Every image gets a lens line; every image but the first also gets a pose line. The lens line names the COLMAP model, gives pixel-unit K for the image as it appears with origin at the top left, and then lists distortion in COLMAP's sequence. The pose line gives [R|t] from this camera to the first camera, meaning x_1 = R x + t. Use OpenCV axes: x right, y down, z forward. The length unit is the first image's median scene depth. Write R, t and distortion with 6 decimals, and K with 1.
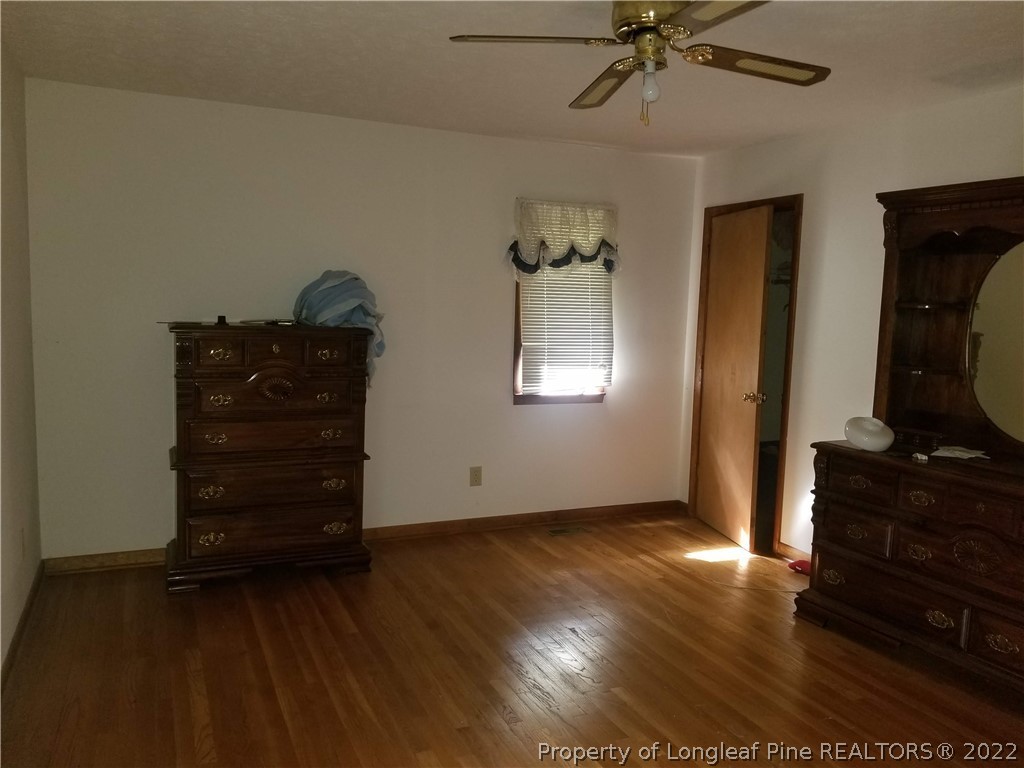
lens RADIAL K [[793.1, 0, 512.0], [0, 793.1, 384.0], [0, 0, 1]] dist [-0.002073, -0.008007]
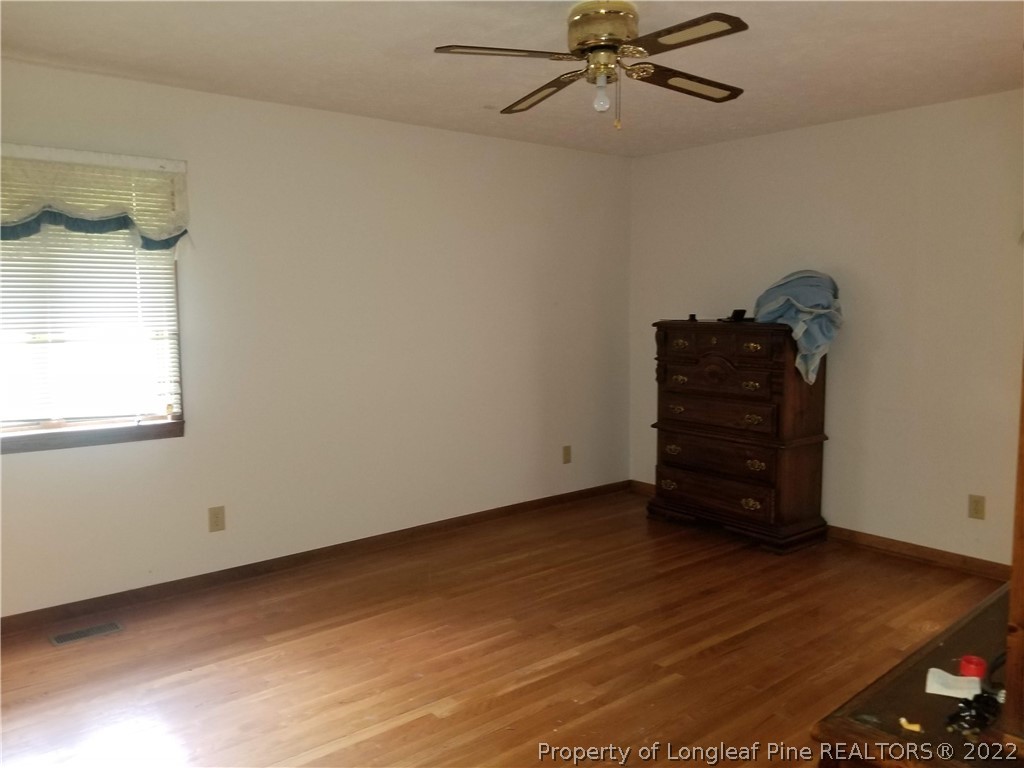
lens RADIAL K [[793.1, 0, 512.0], [0, 793.1, 384.0], [0, 0, 1]] dist [-0.002073, -0.008007]
pose [[0.263541, 0.073806, -0.961821, 0.786214], [-0.091664, 0.994473, 0.051196, -0.012746], [0.960283, 0.074672, 0.268850, 0.384642]]
